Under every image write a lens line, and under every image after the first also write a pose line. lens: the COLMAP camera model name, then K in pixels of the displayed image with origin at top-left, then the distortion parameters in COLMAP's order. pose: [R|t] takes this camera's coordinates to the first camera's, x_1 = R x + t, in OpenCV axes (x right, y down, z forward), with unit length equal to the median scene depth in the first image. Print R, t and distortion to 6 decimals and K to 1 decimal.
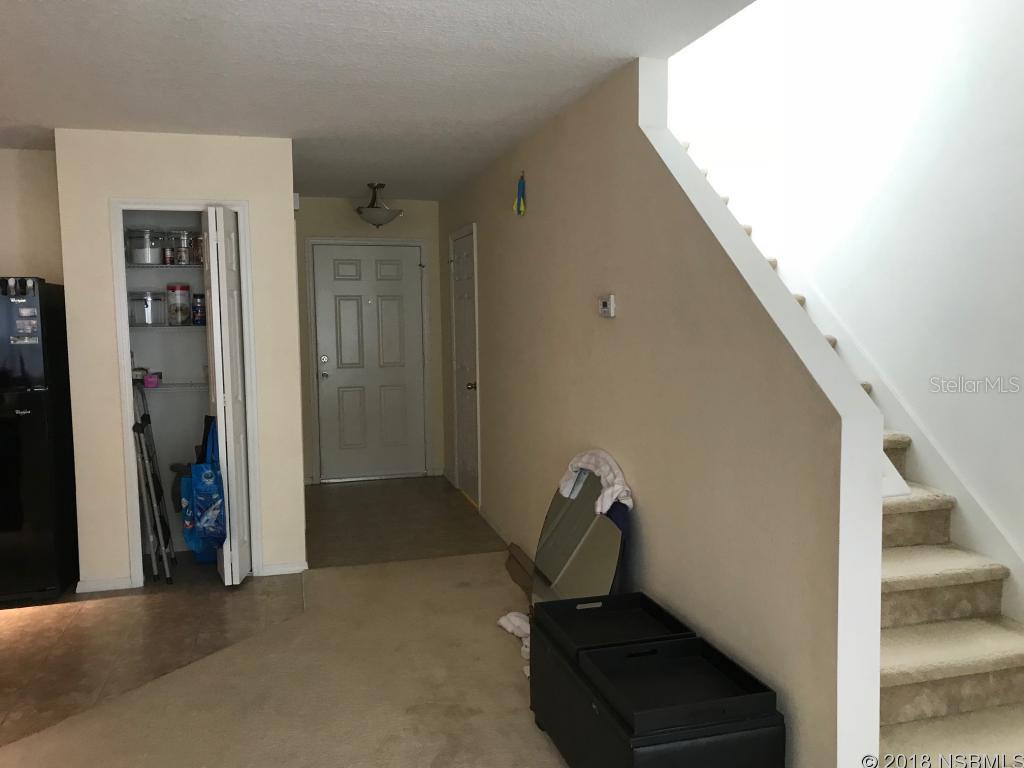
lens RADIAL K [[837.5, 0, 513.9], [0, 837.5, 379.4], [0, 0, 1]] dist [0.011415, -0.005669]
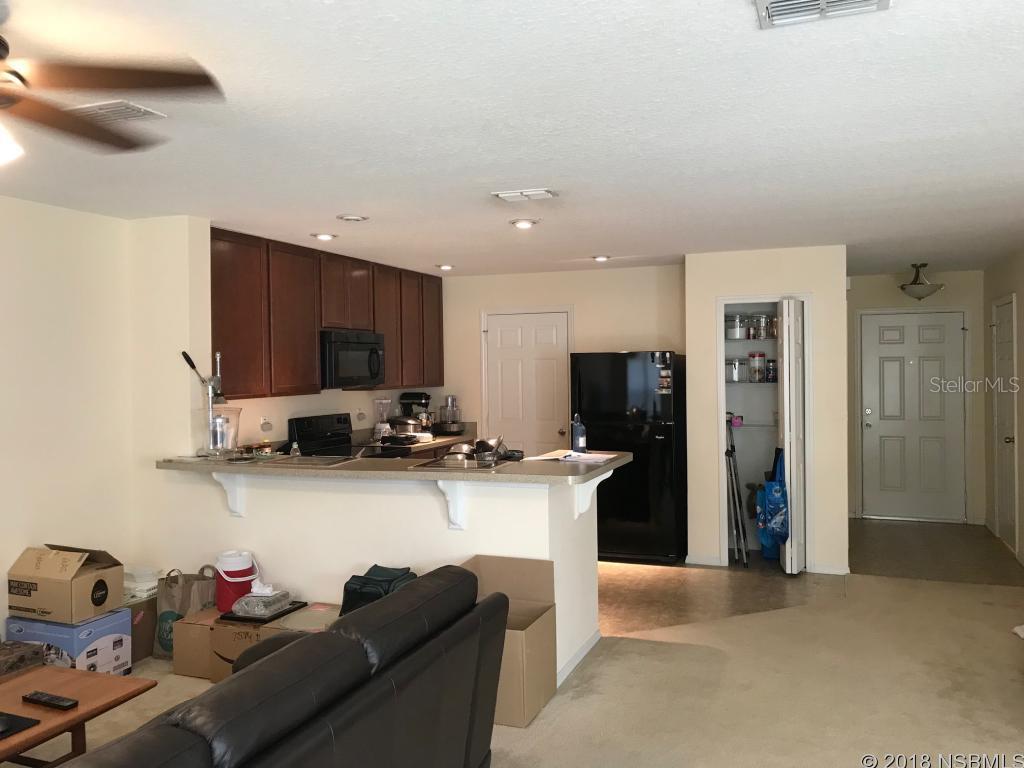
lens RADIAL K [[837.5, 0, 513.9], [0, 837.5, 379.4], [0, 0, 1]] dist [0.011415, -0.005669]
pose [[0.810670, 0.009979, -0.585419, 0.088605], [-0.047365, 0.997695, -0.048583, 0.017430], [0.583585, 0.067113, 0.809274, -0.367533]]
